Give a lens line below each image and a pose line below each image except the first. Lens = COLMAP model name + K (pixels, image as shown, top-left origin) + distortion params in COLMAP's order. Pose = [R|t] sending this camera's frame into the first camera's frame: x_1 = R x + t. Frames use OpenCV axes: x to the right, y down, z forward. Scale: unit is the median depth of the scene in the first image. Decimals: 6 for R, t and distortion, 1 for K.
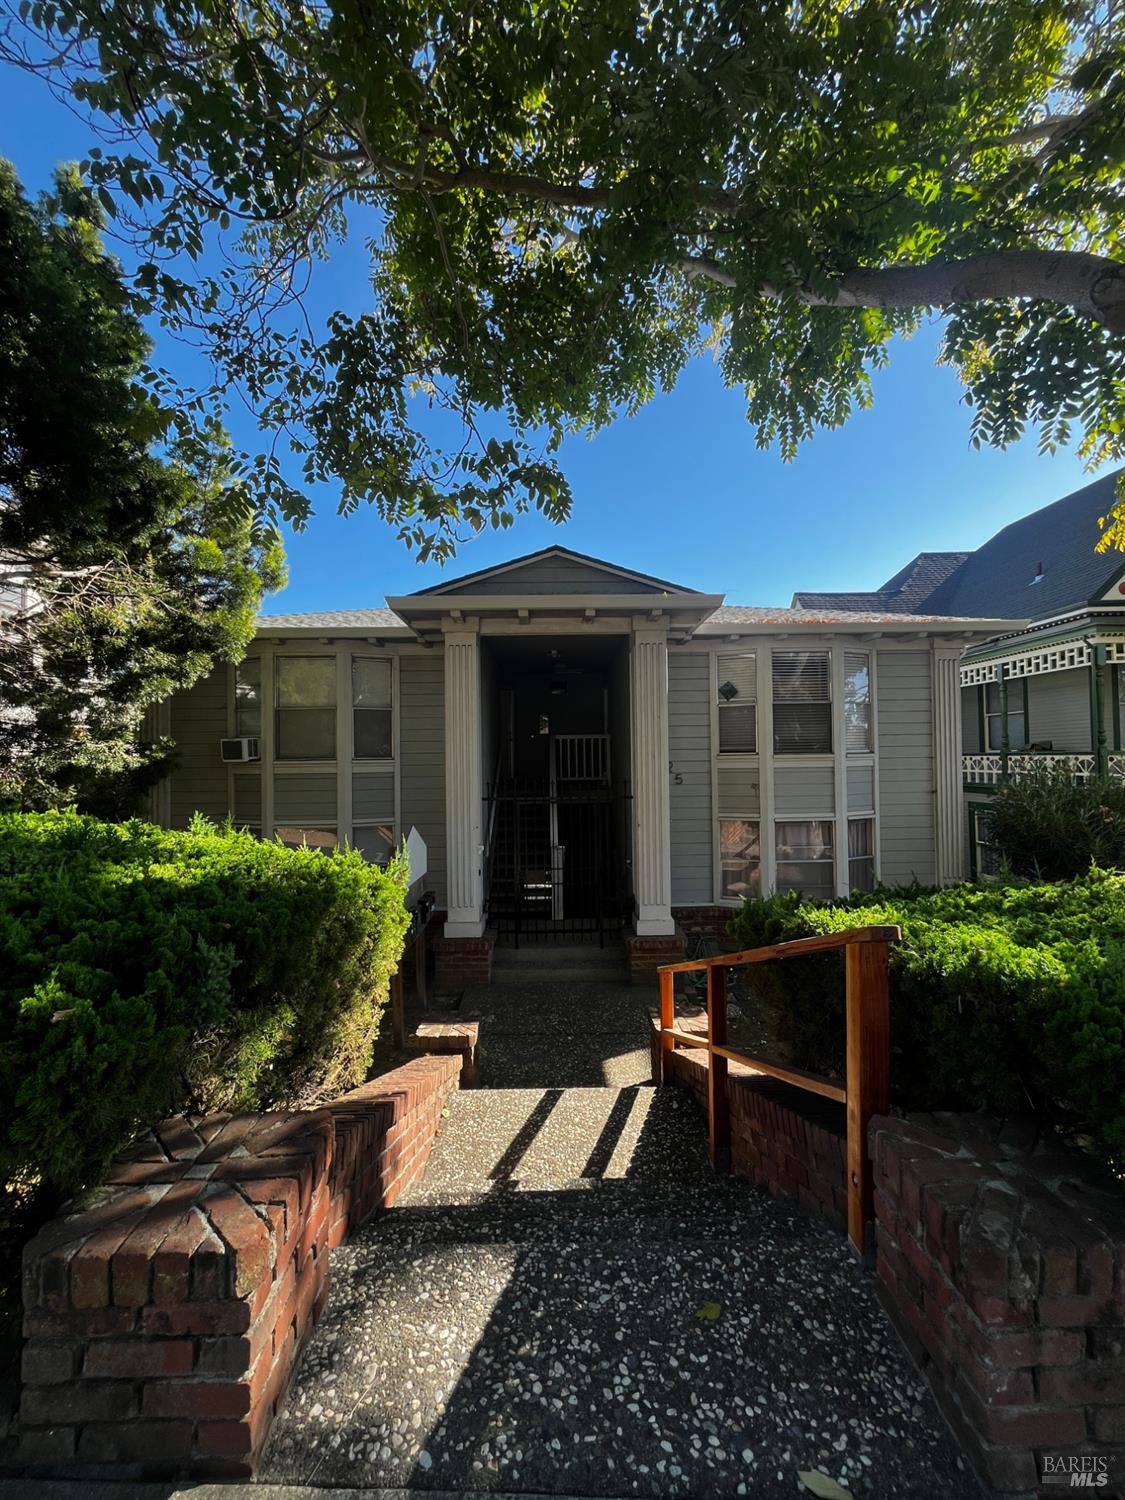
lens RADIAL K [[566.6, 0, 563.2], [0, 566.6, 737.9], [0, 0, 1]] dist [-0.001624, -0.000059]
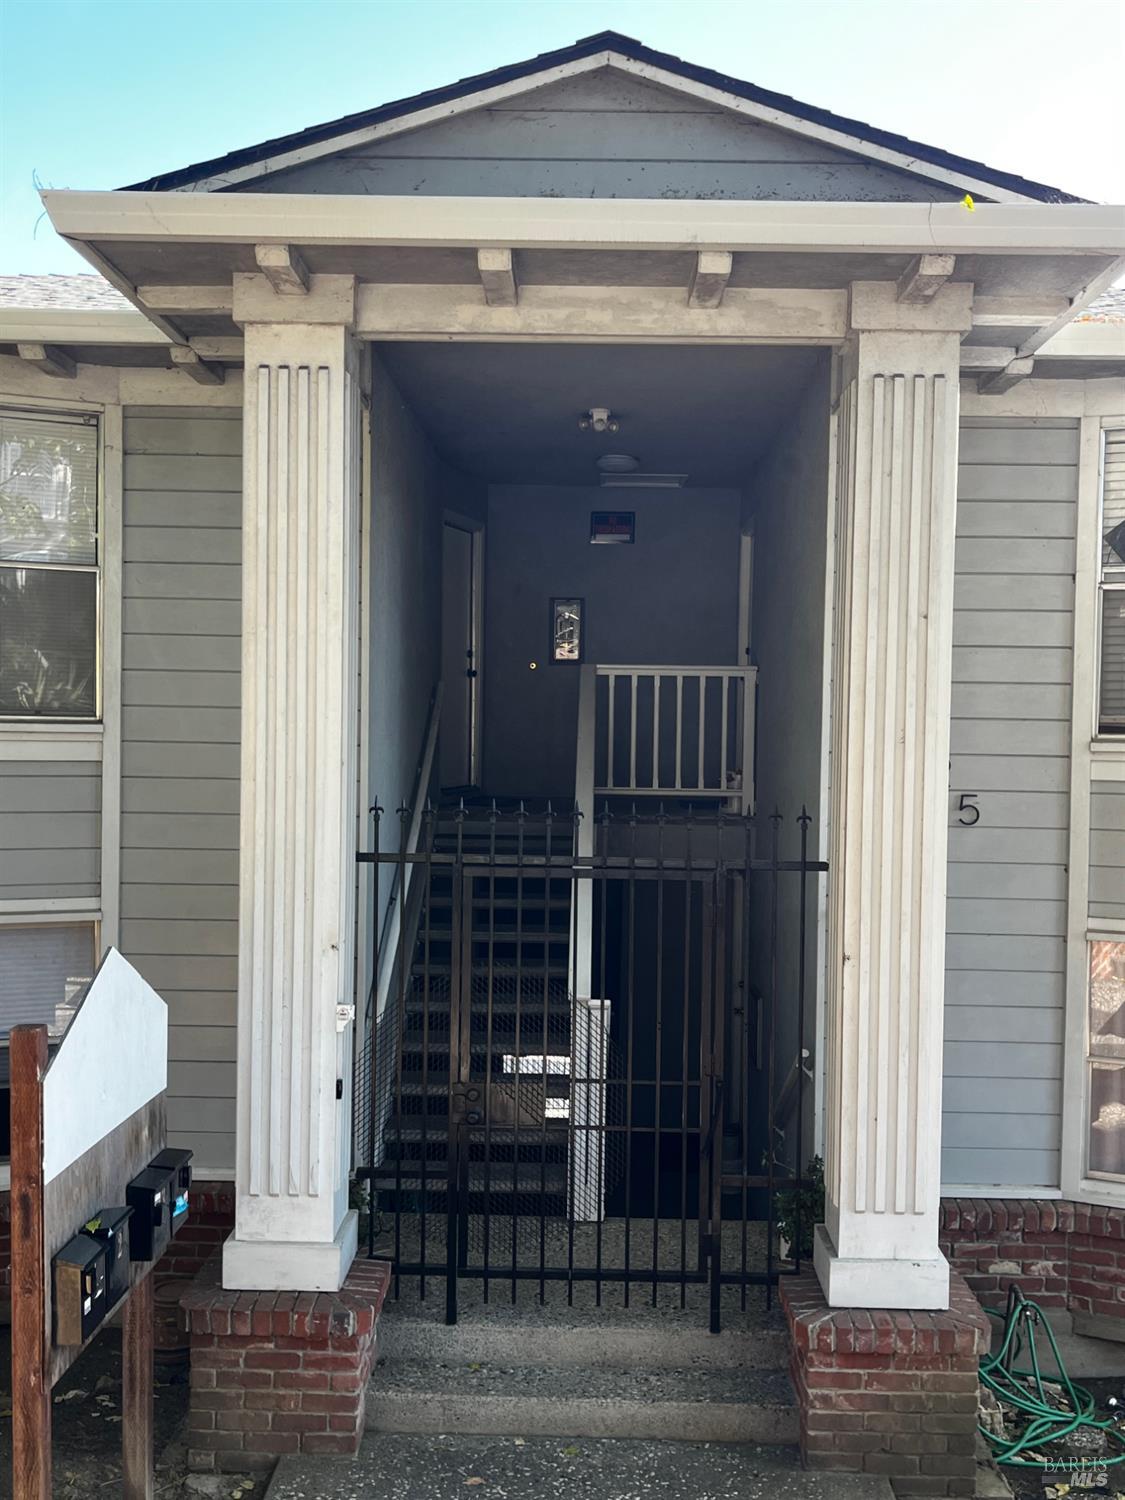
lens RADIAL K [[1536.8, 0, 562.5], [0, 1536.8, 750.0], [0, 0, 1]] dist [0.023274, -0.003074]
pose [[0.998825, 0.030599, -0.037580, 0.004727], [-0.028624, 0.998236, 0.052019, -0.000908], [0.039106, -0.050883, 0.997939, 0.143196]]
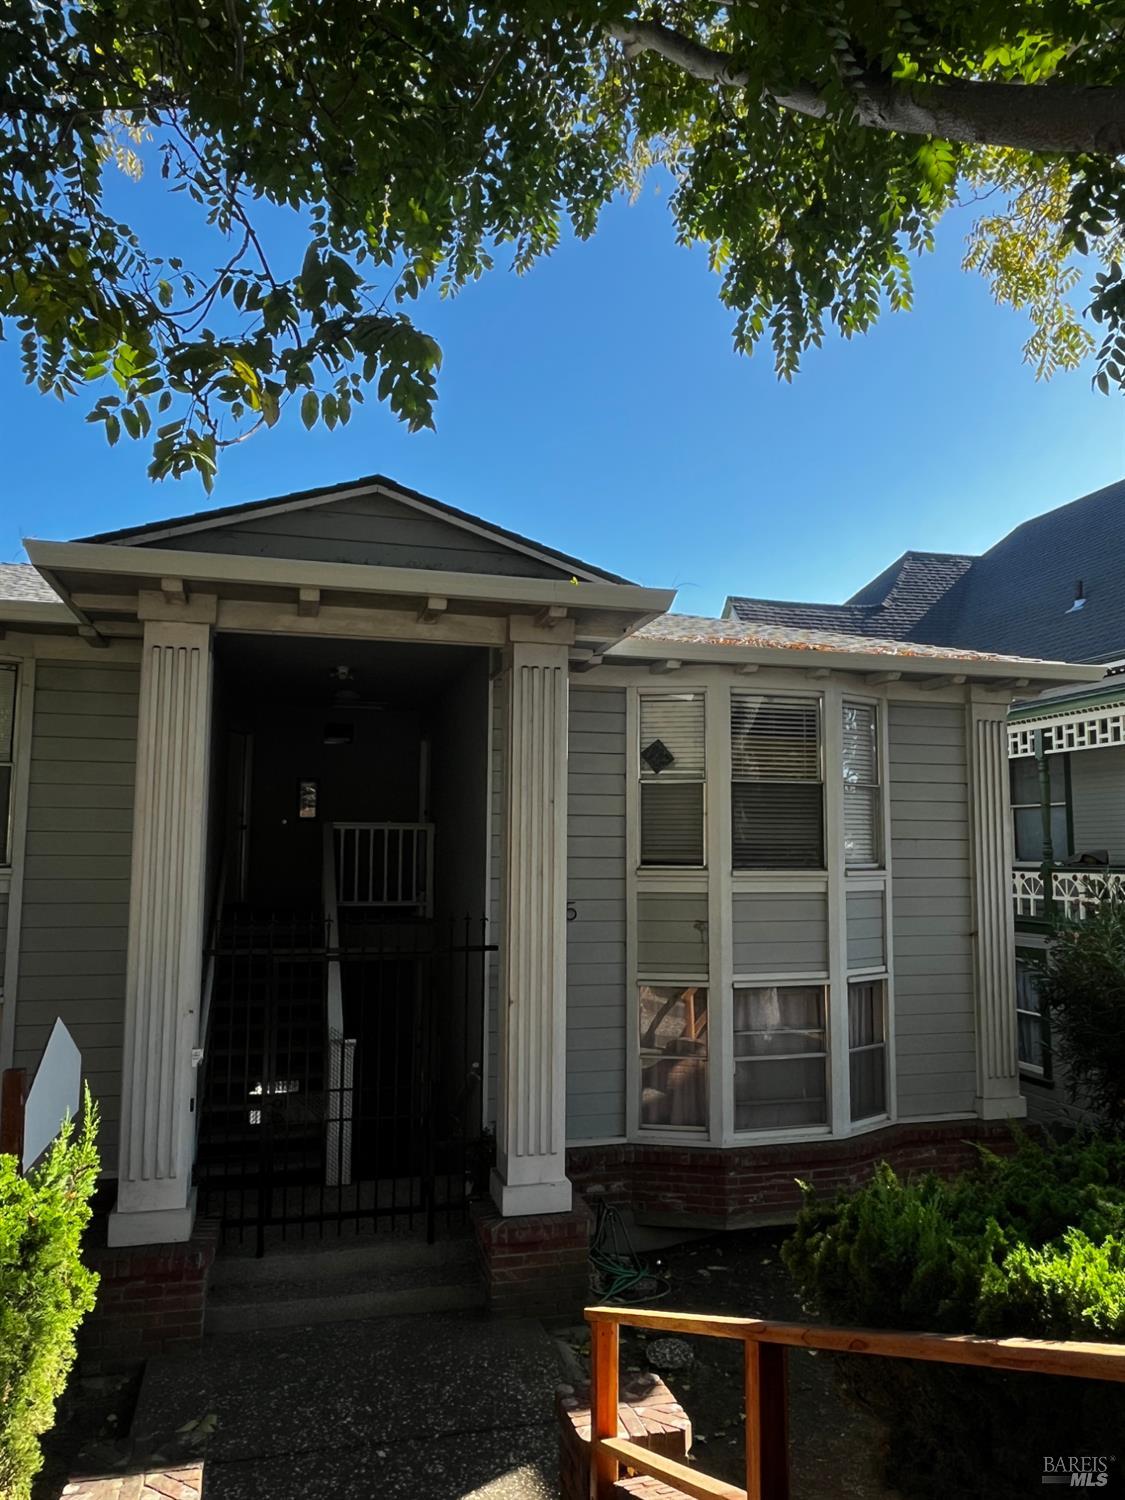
lens RADIAL K [[992.7, 0, 562.5], [0, 992.7, 750.0], [0, 0, 1]] dist [0.002663, -0.005037]
pose [[0.972863, 0.043426, 0.227269, -0.040735], [-0.026270, 0.996609, -0.077978, -0.011028], [-0.229884, 0.069892, 0.970705, 0.059894]]
